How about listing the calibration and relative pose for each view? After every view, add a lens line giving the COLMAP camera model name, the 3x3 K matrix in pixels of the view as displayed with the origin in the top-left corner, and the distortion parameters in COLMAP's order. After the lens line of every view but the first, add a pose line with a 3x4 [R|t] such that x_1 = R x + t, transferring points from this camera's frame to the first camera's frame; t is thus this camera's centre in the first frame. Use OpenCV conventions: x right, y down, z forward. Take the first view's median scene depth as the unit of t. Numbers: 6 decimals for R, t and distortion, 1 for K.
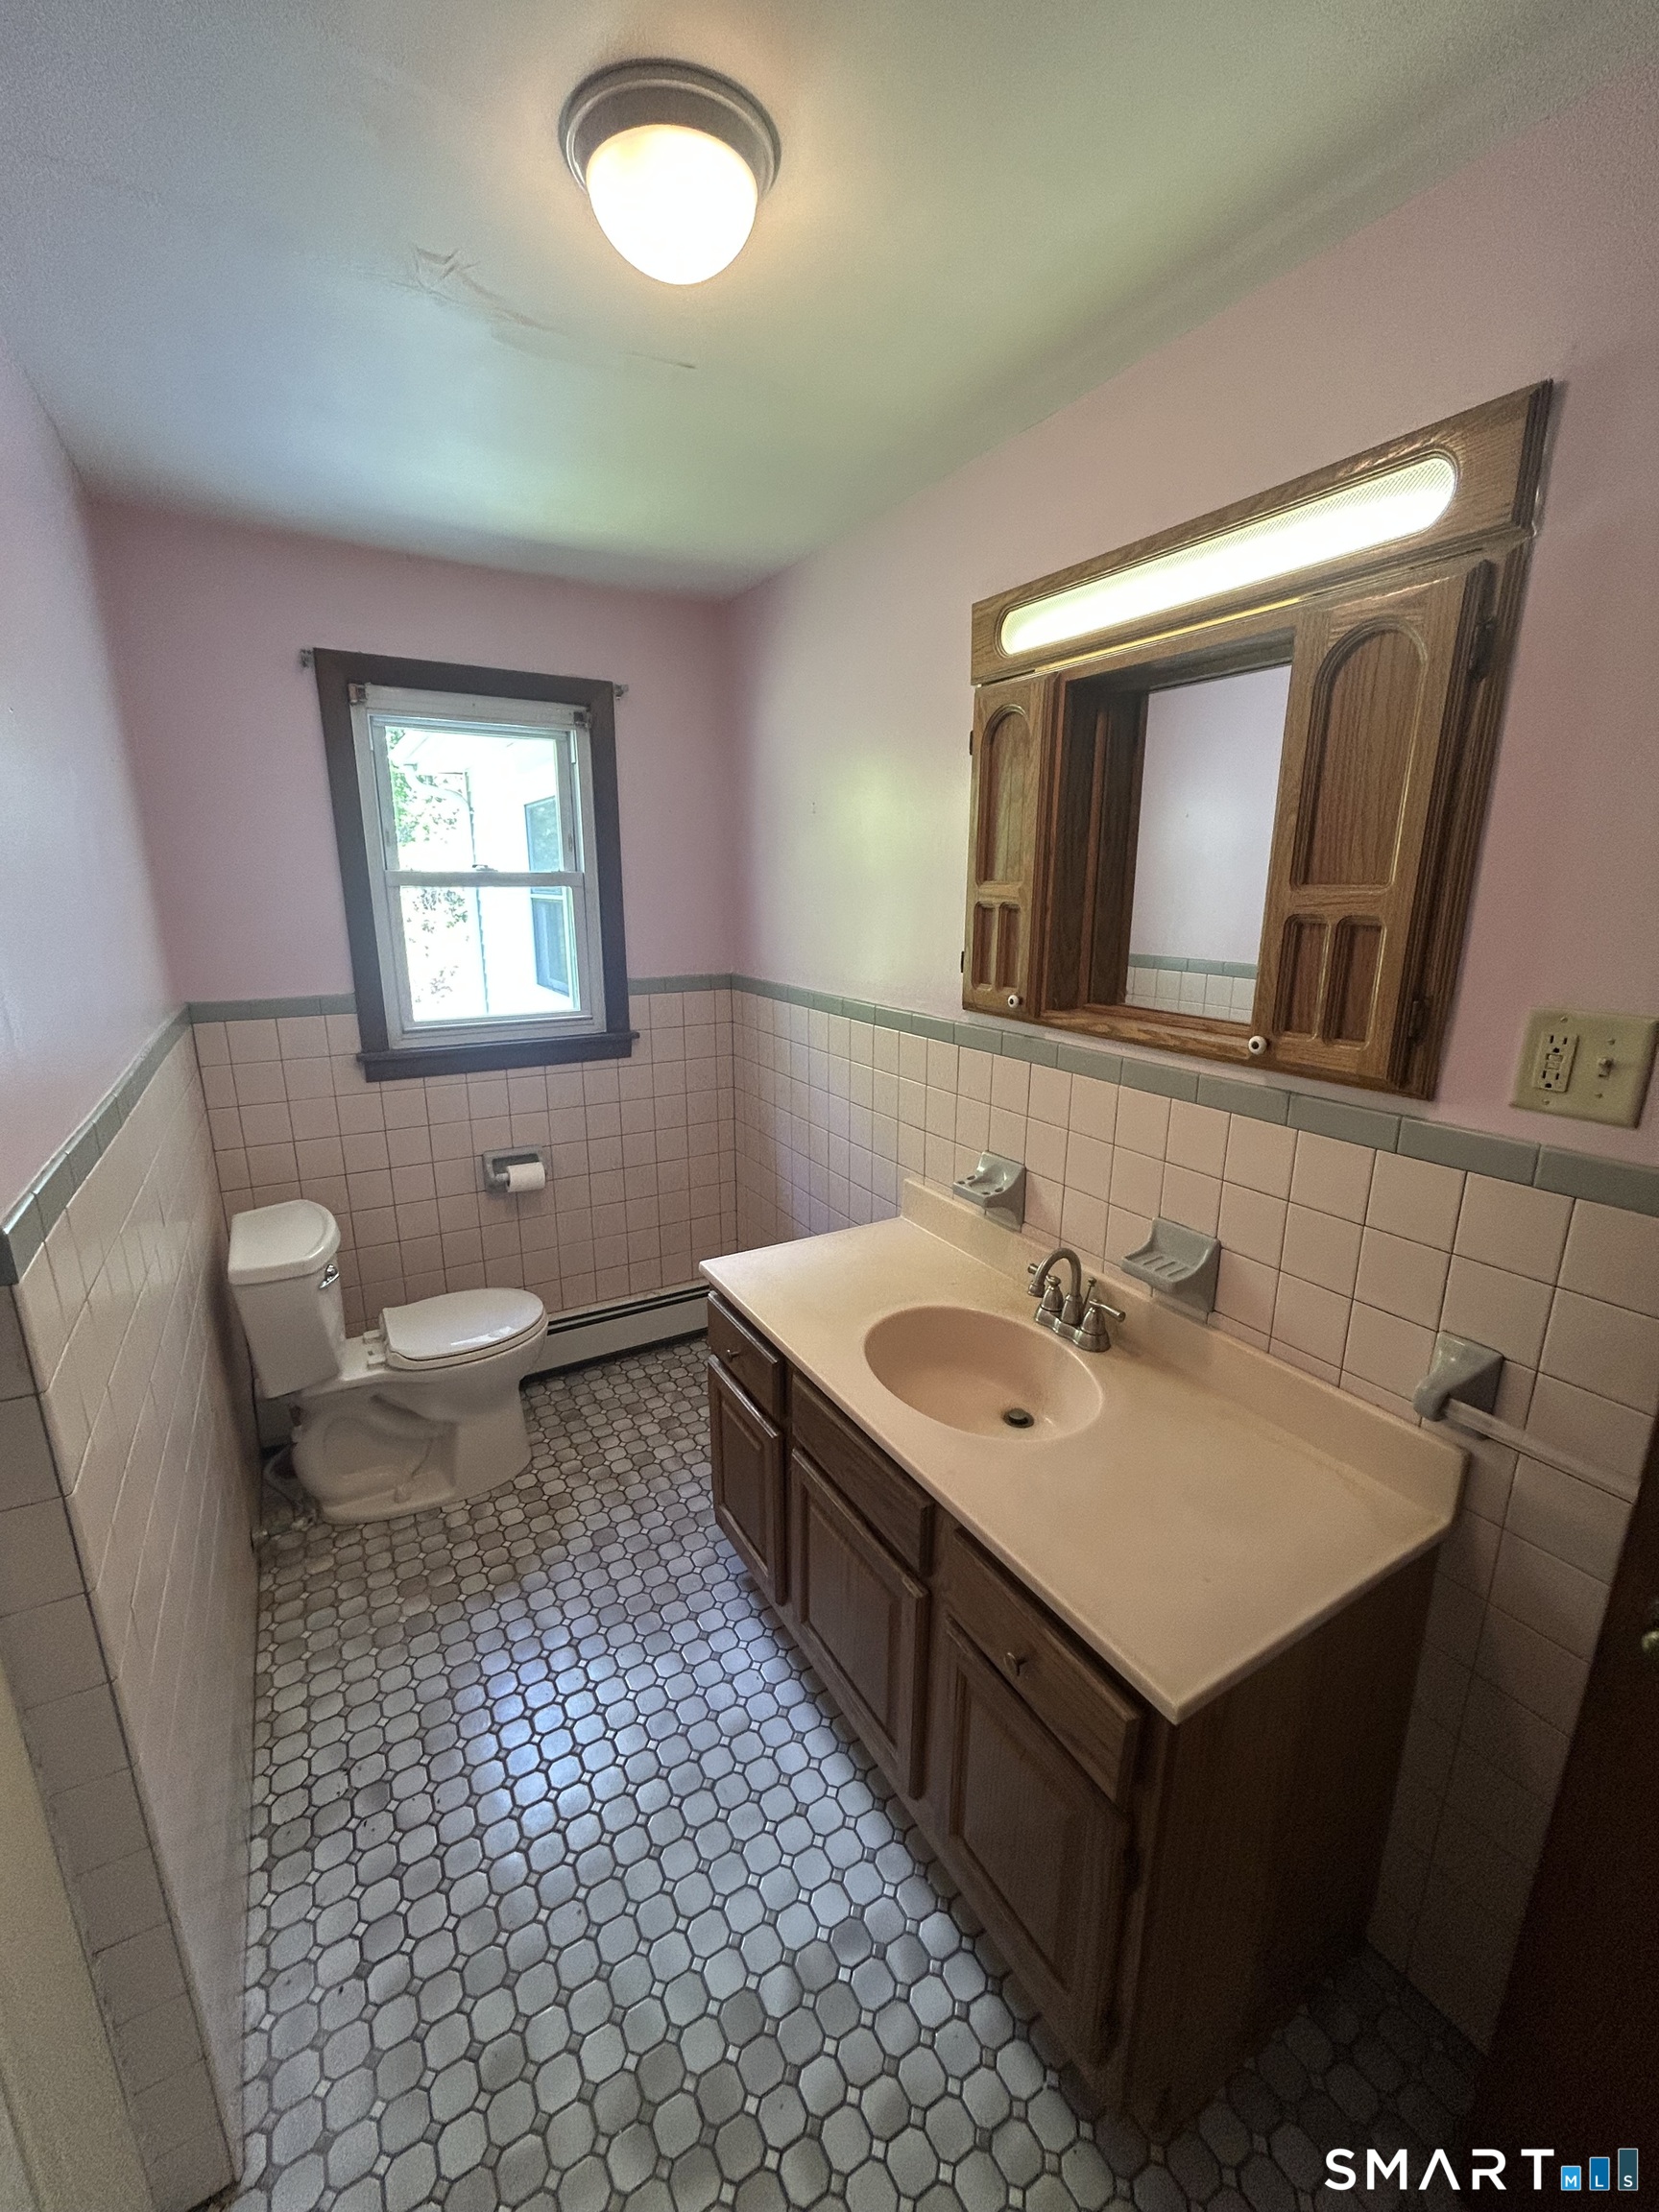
lens RADIAL K [[884.0, 0, 831.5], [0, 884.0, 1103.5], [0, 0, 1]] dist [-0.000315, -0.000332]
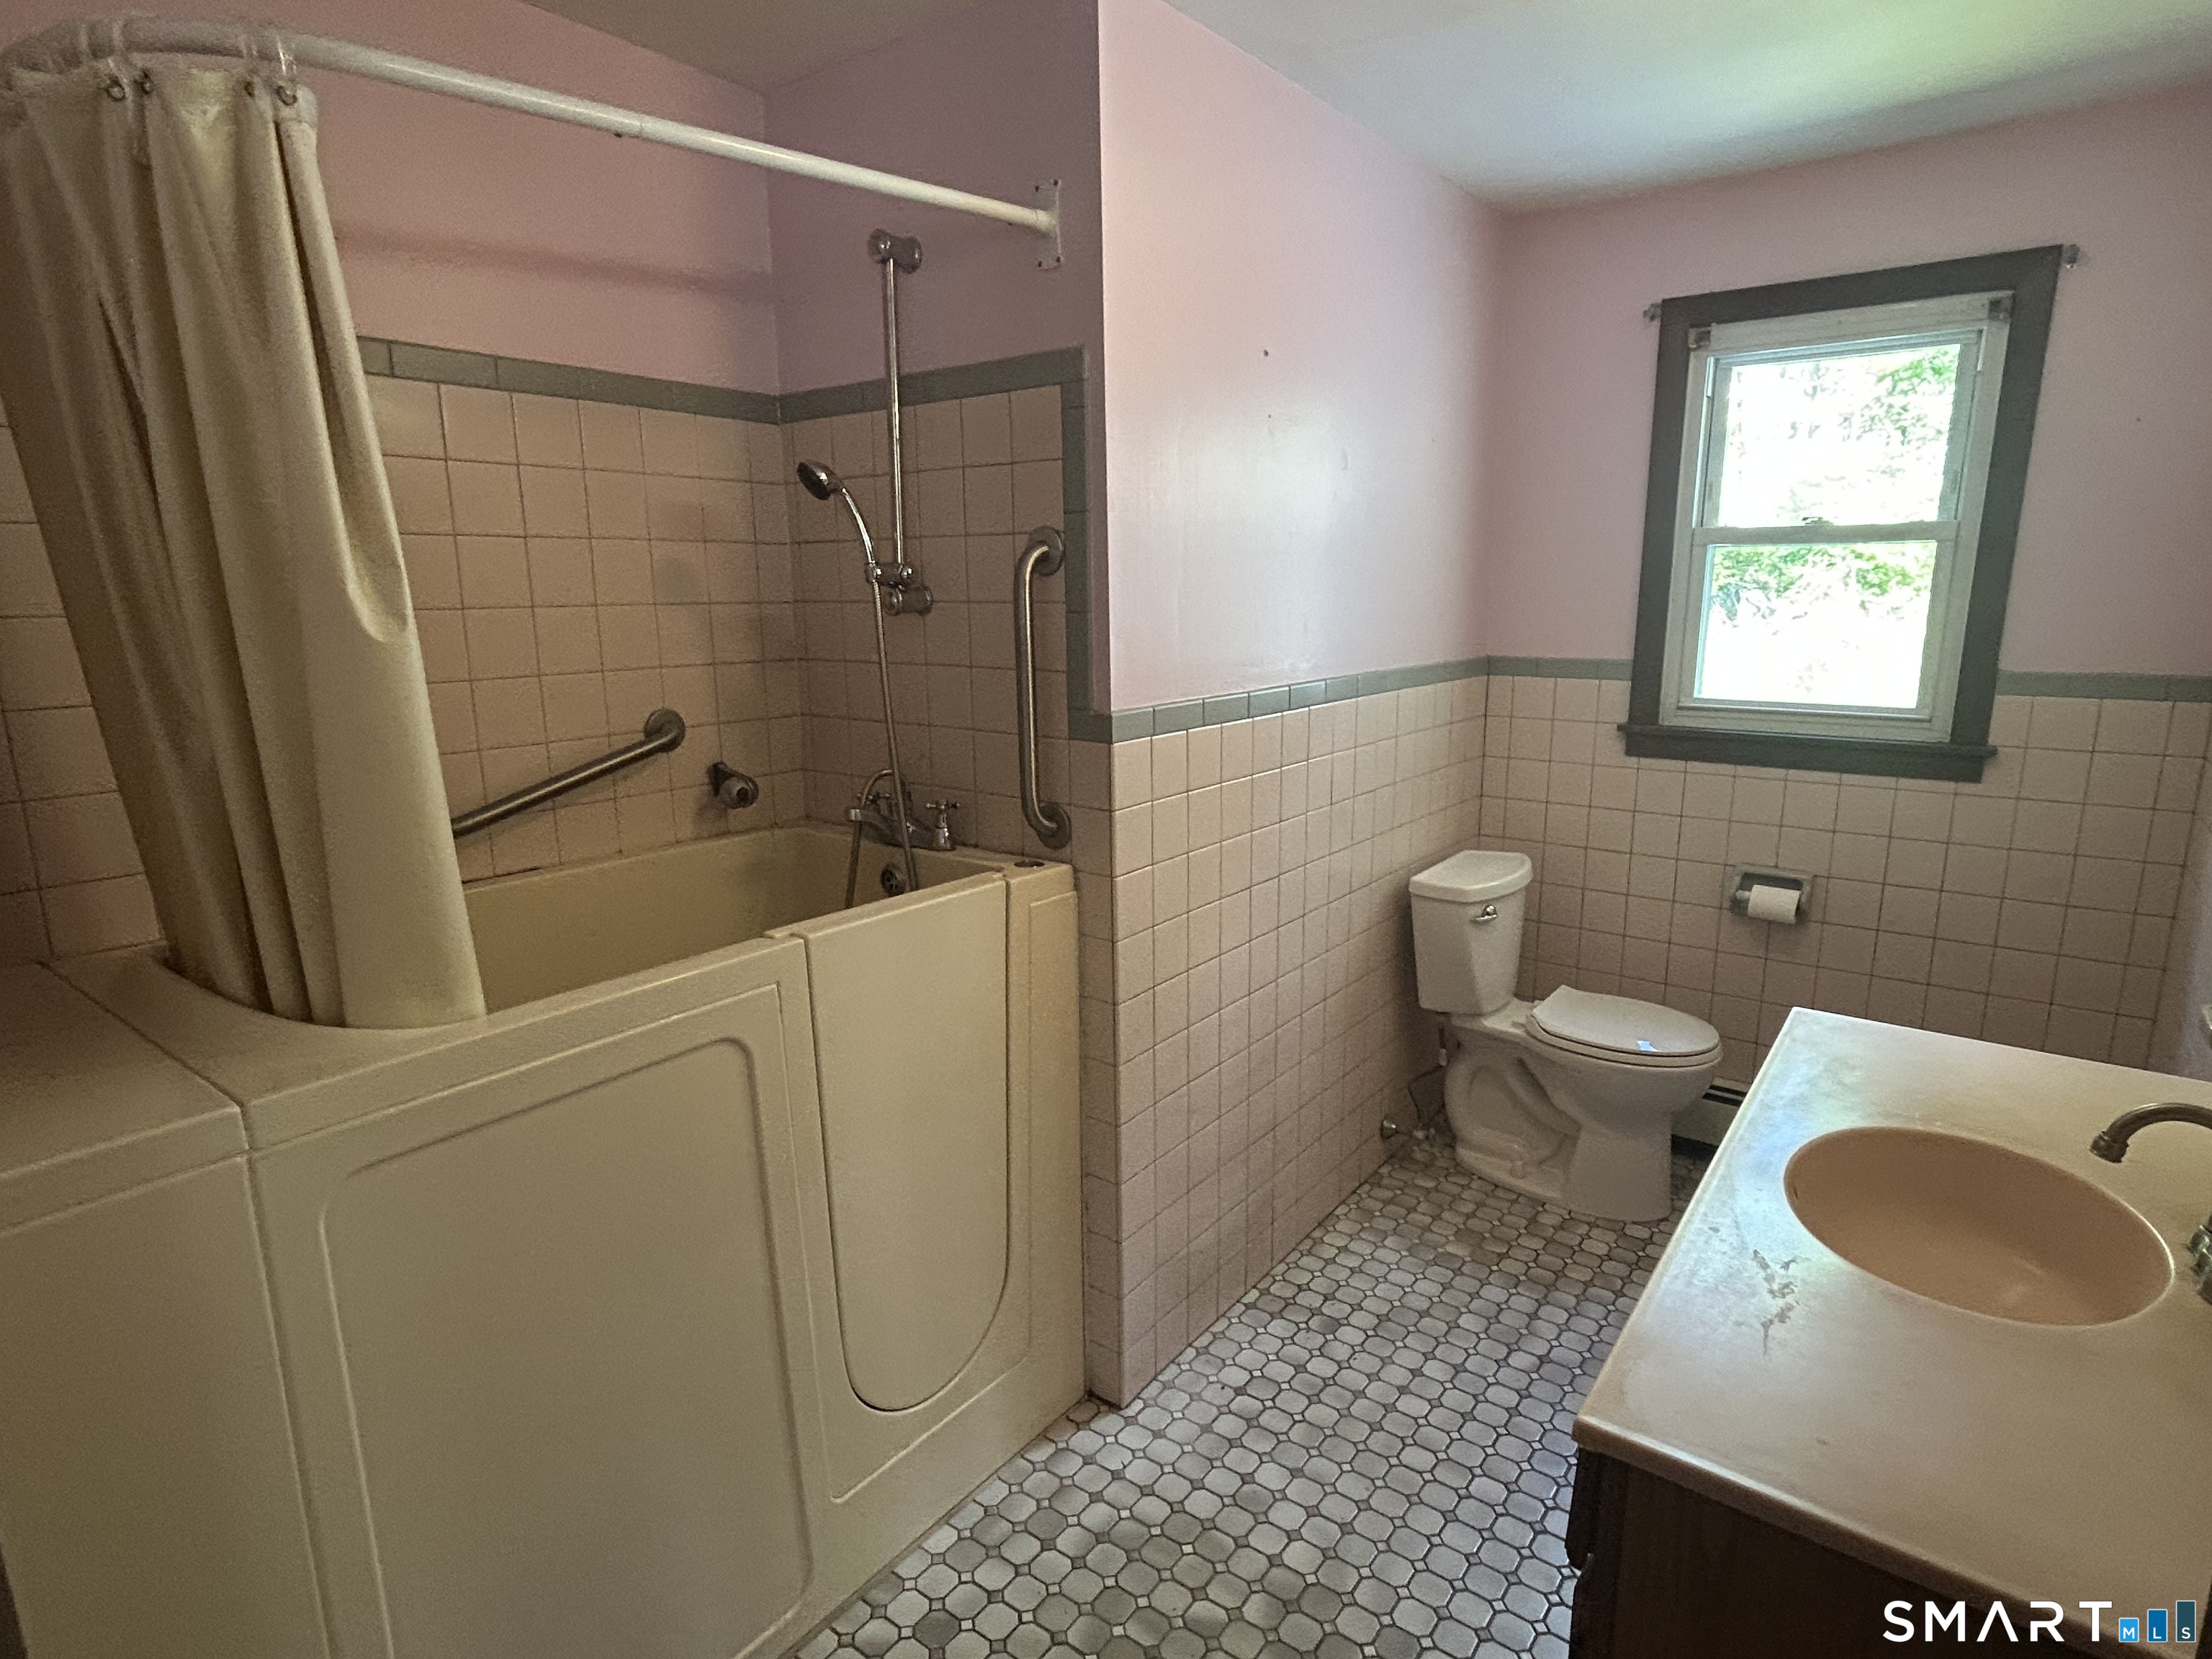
lens RADIAL K [[1166.1, 0, 1113.1], [0, 1166.1, 823.2], [0, 0, 1]] dist [0.003212, 0.001008]
pose [[0.390077, 0.183935, -0.902224, 0.458237], [-0.216272, 0.970736, 0.104397, 0.040196], [0.895023, 0.154403, 0.418441, 0.013519]]
